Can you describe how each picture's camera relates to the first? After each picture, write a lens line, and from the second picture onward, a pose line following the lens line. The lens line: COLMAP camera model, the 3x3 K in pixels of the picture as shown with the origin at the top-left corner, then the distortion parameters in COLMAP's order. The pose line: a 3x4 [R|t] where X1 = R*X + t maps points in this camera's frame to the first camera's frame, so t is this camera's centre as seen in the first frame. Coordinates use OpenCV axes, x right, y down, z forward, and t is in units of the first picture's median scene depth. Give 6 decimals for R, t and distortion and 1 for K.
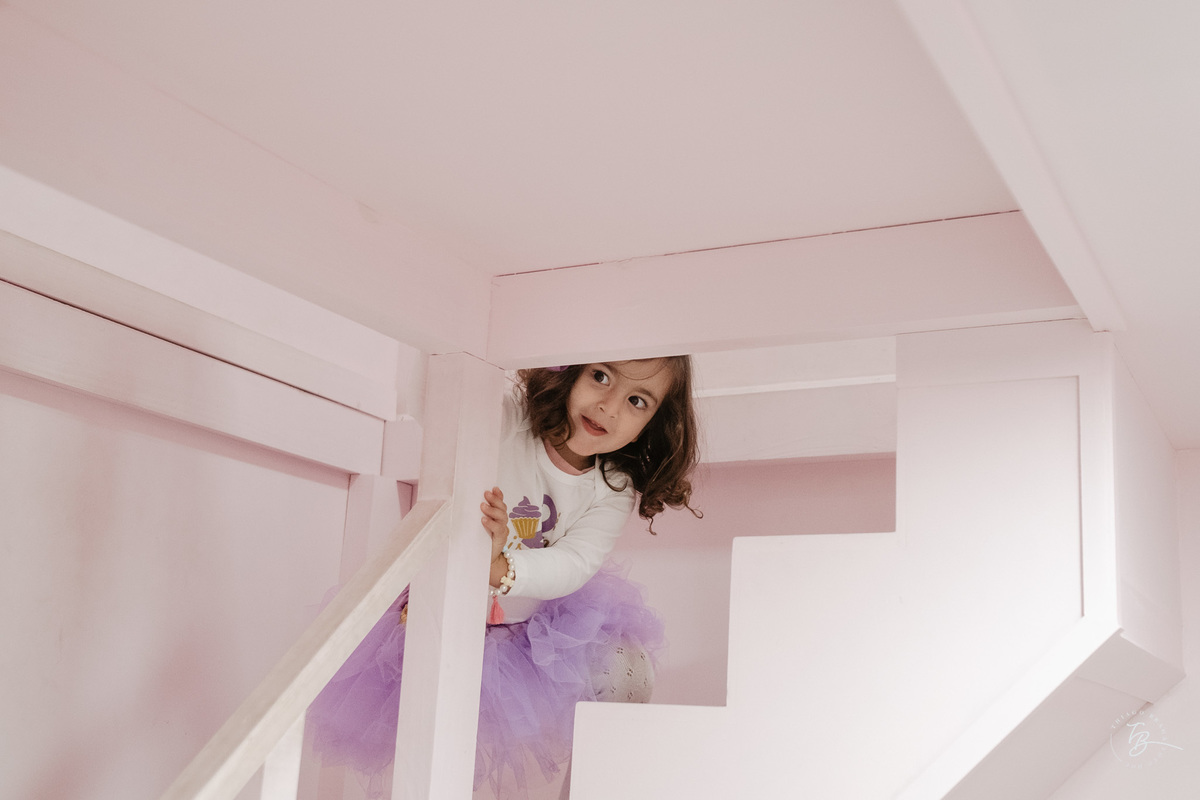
lens RADIAL K [[1442.8, 0, 600.0], [0, 1442.8, 400.0], [0, 0, 1]] dist [0.002237, -0.006807]
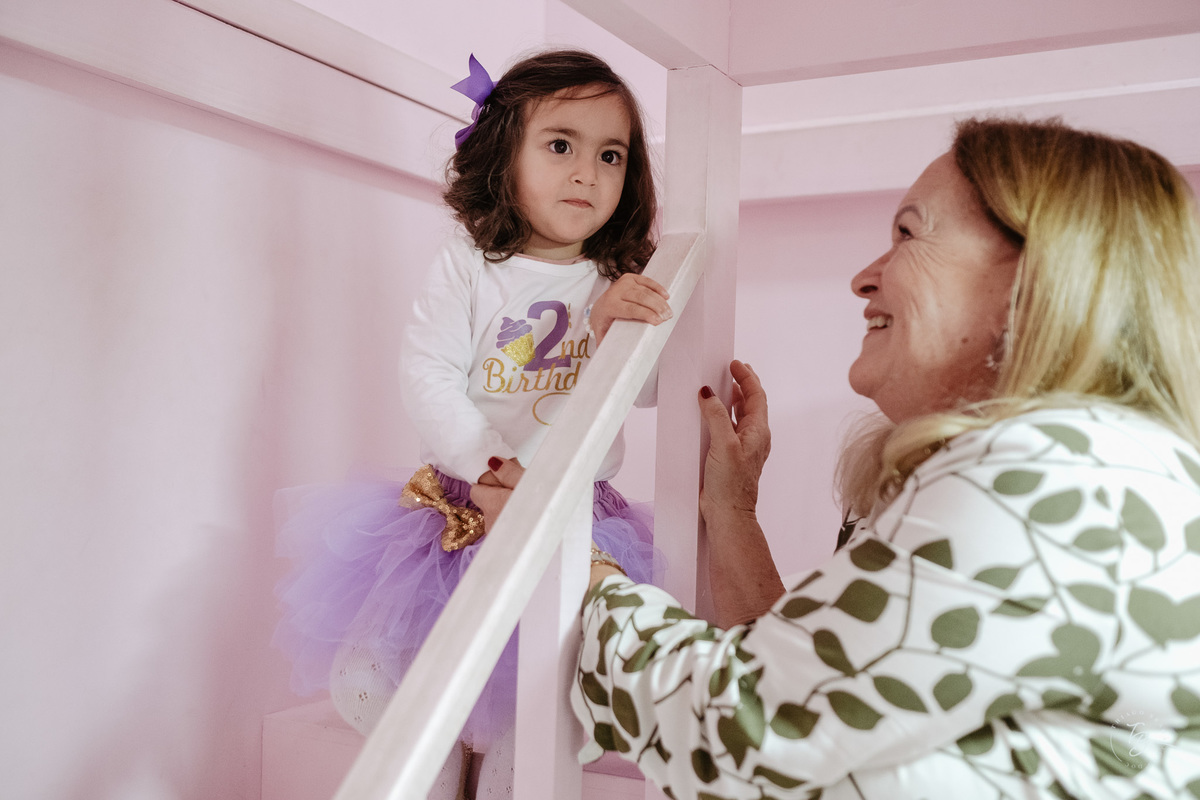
lens RADIAL K [[1245.4, 0, 603.7], [0, 1245.4, 384.2], [0, 0, 1]] dist [-0.004524, 0.002031]
pose [[0.999649, -0.024822, -0.009226, -0.162727], [0.026130, 0.981140, 0.191522, 0.011411], [0.004298, -0.191696, 0.981445, 0.217730]]
